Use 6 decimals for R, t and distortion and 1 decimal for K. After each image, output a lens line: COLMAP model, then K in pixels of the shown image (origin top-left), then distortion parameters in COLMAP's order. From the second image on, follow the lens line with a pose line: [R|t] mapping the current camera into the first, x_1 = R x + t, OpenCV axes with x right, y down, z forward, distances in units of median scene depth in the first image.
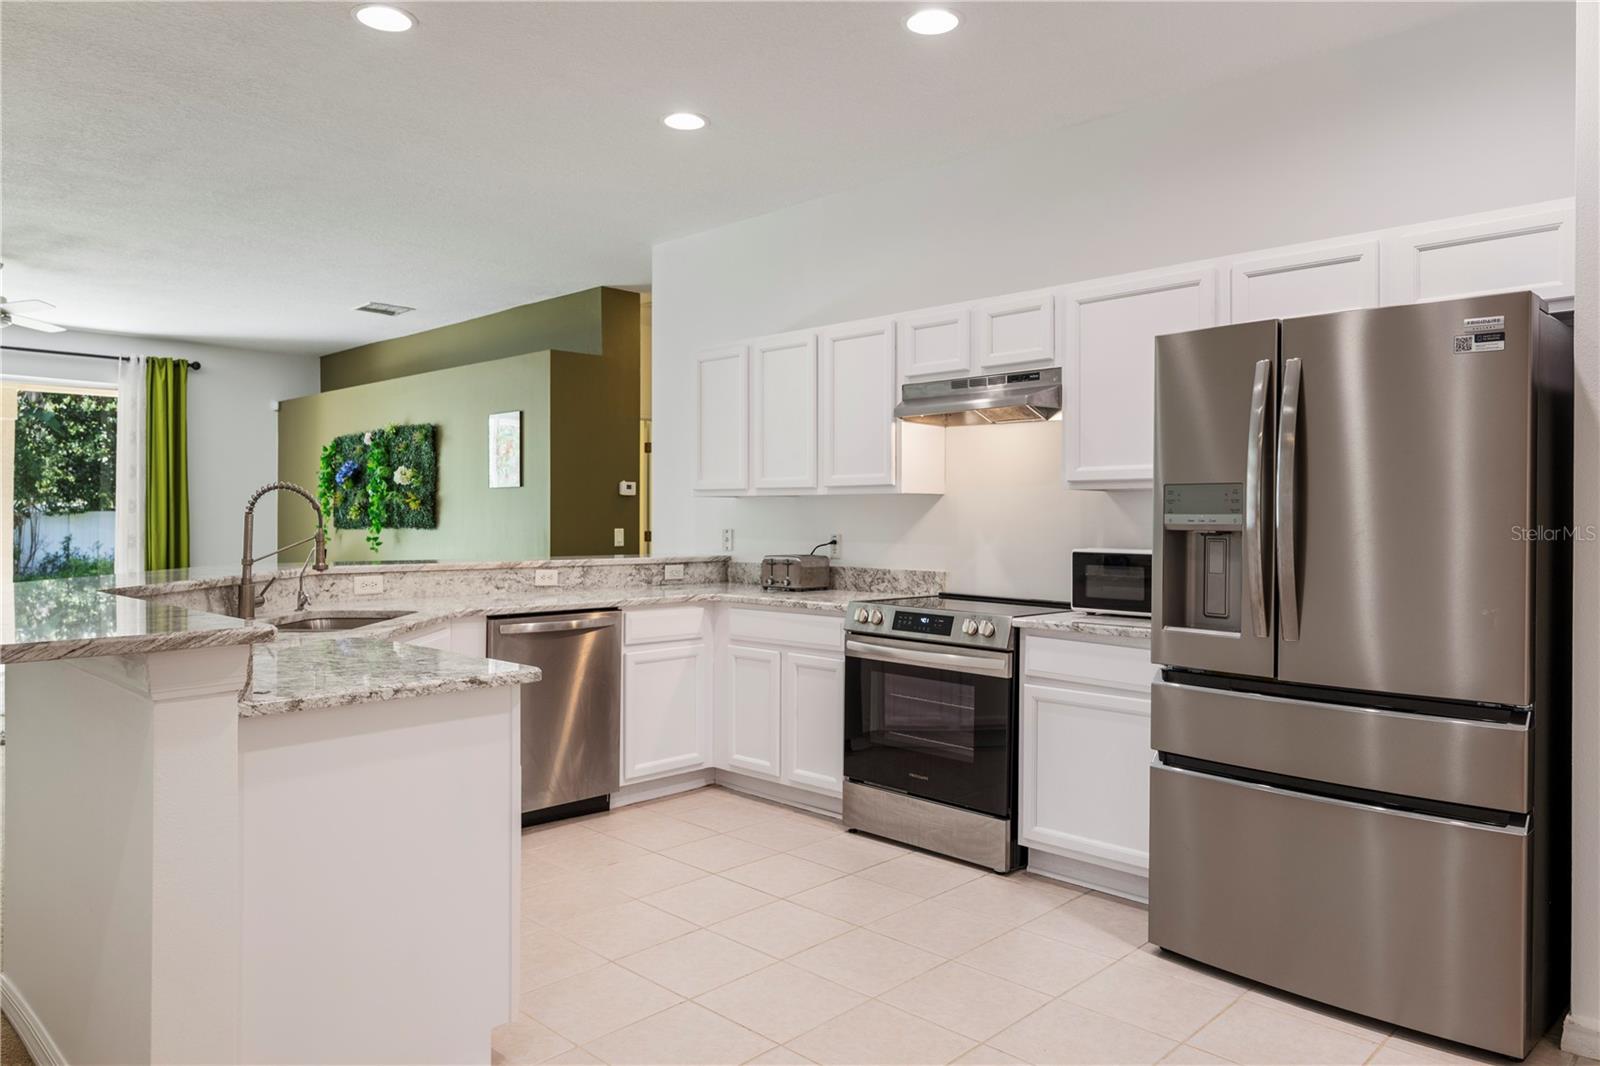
lens RADIAL K [[1079.4, 0, 815.6], [0, 1079.4, 528.1], [0, 0, 1]] dist [0.000475, -0.002072]
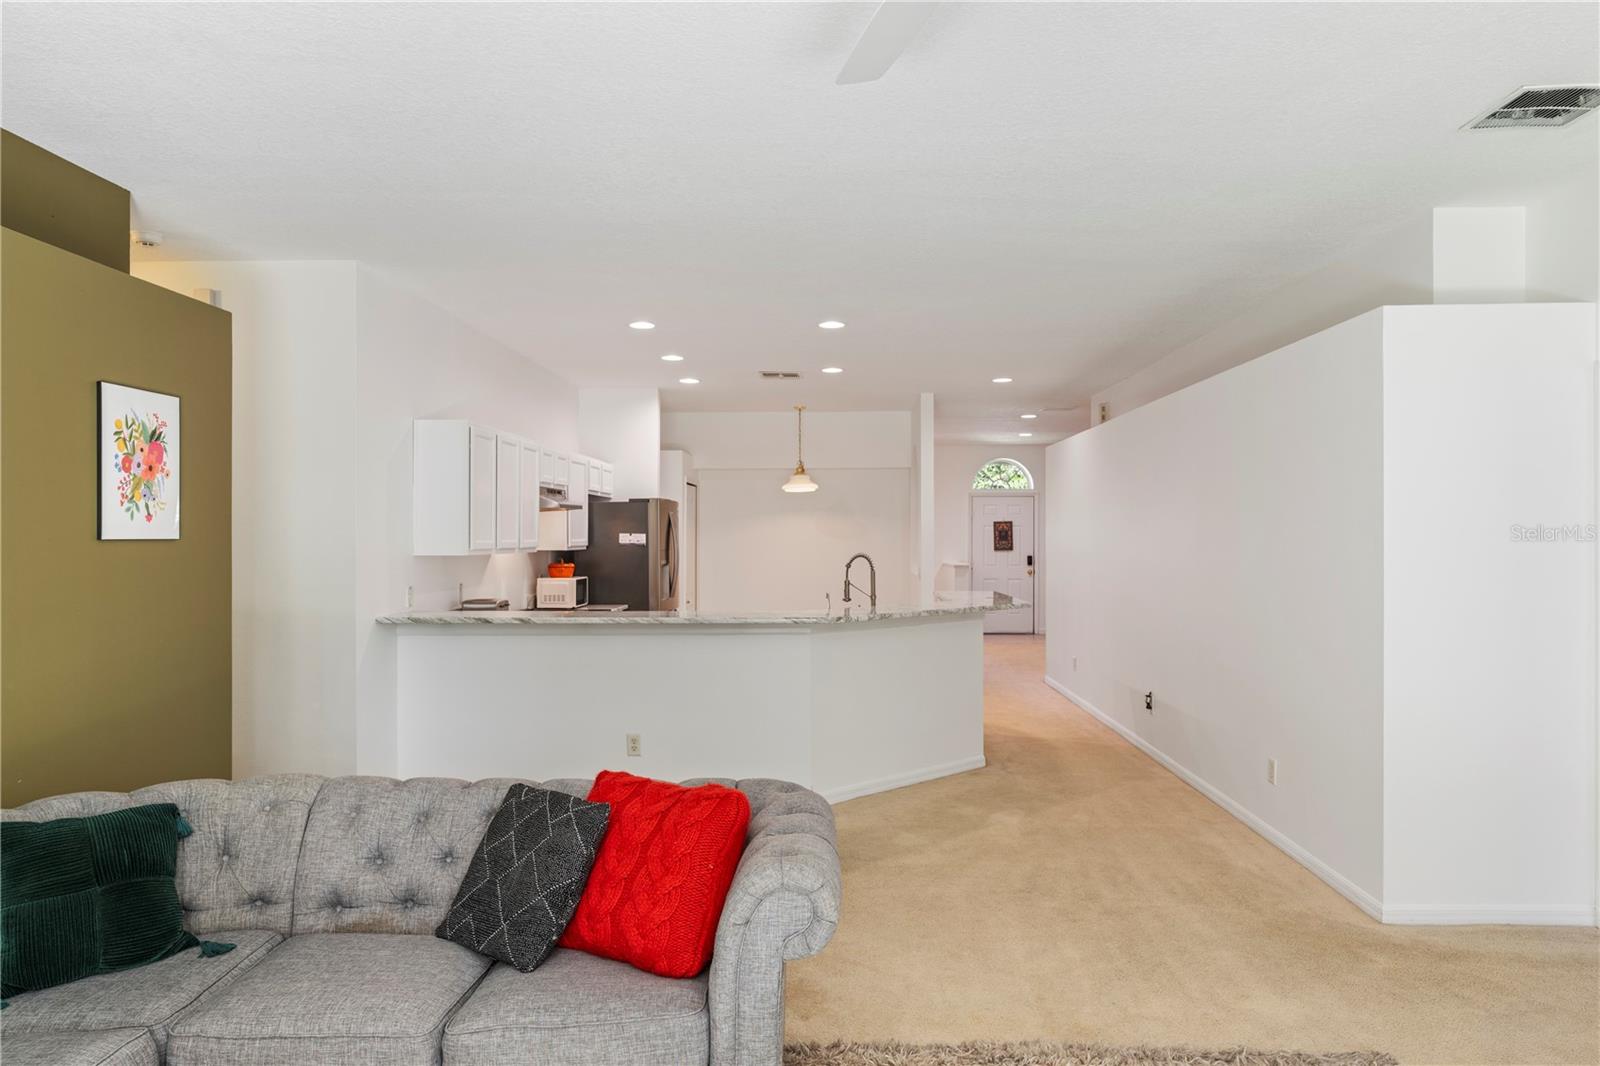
lens RADIAL K [[1079.4, 0, 807.8], [0, 1079.4, 534.8], [0, 0, 1]] dist [0.000475, -0.002072]
pose [[-0.672506, 0.001756, 0.740089, -1.315448], [0.009058, 0.999942, 0.005858, -0.060252], [-0.740036, 0.010643, -0.672483, 1.687257]]
